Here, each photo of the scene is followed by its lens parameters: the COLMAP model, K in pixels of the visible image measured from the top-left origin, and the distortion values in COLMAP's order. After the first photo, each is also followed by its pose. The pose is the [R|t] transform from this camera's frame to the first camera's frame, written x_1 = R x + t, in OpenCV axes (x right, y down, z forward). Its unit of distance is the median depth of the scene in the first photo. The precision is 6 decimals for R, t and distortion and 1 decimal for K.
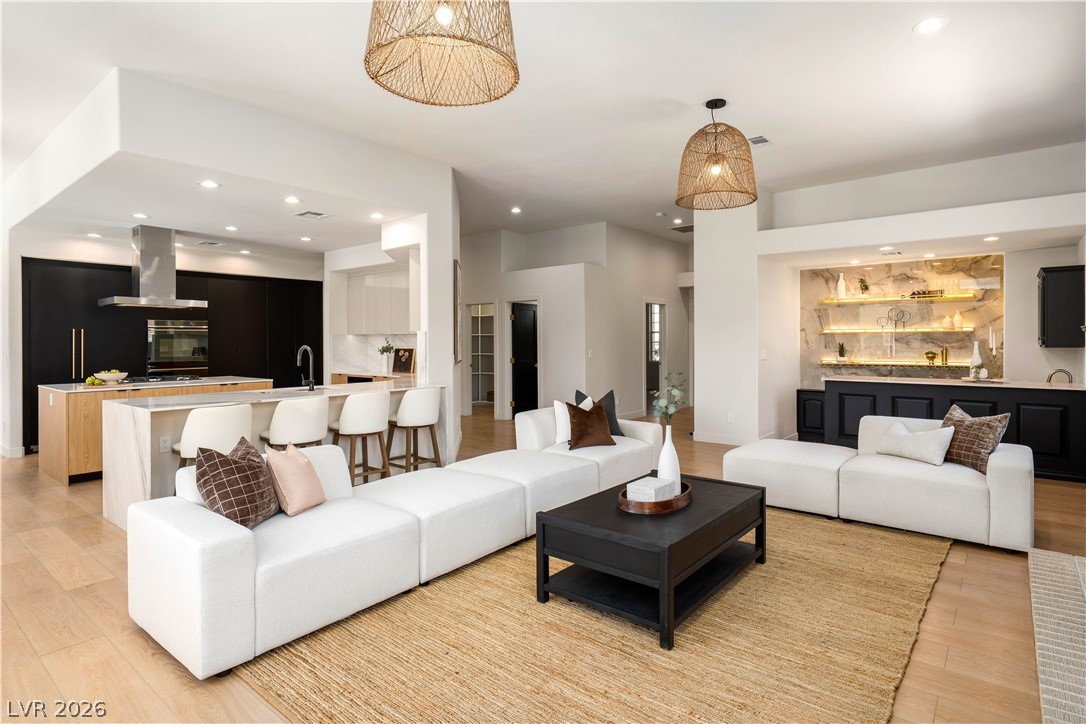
lens RADIAL K [[567.5, 0, 543.0], [0, 567.5, 343.9], [0, 0, 1]] dist [-0.004791, -0.001152]
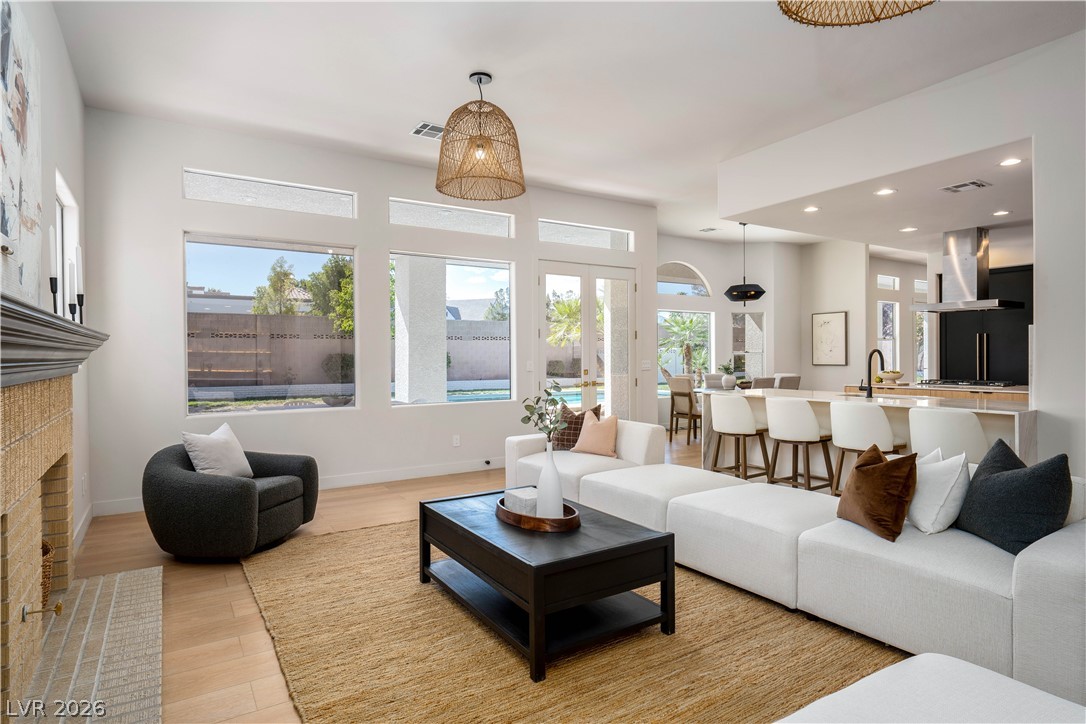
lens RADIAL K [[592.7, 0, 544.8], [0, 592.7, 358.2], [0, 0, 1]] dist [0.005796, 0.001022]
pose [[-0.303825, 0.012730, -0.952643, 0.479770], [0.002539, 0.999918, 0.012552, 0.003134], [0.952725, 0.001395, -0.303832, 0.566611]]
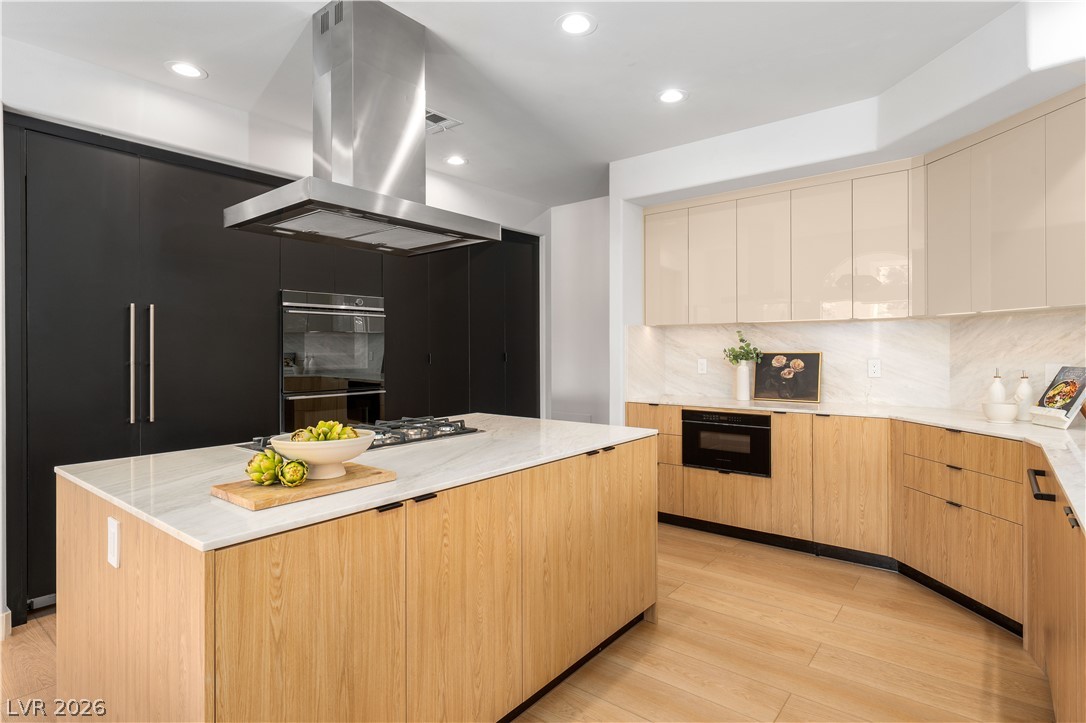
lens RADIAL K [[567.5, 0, 543.0], [0, 567.5, 343.4], [0, 0, 1]] dist [-0.004791, -0.001152]
pose [[0.999976, 0.000643, 0.006865, -0.529244], [-0.000530, 0.999864, -0.016458, 0.009602], [-0.006875, 0.016454, 0.999841, 0.578892]]
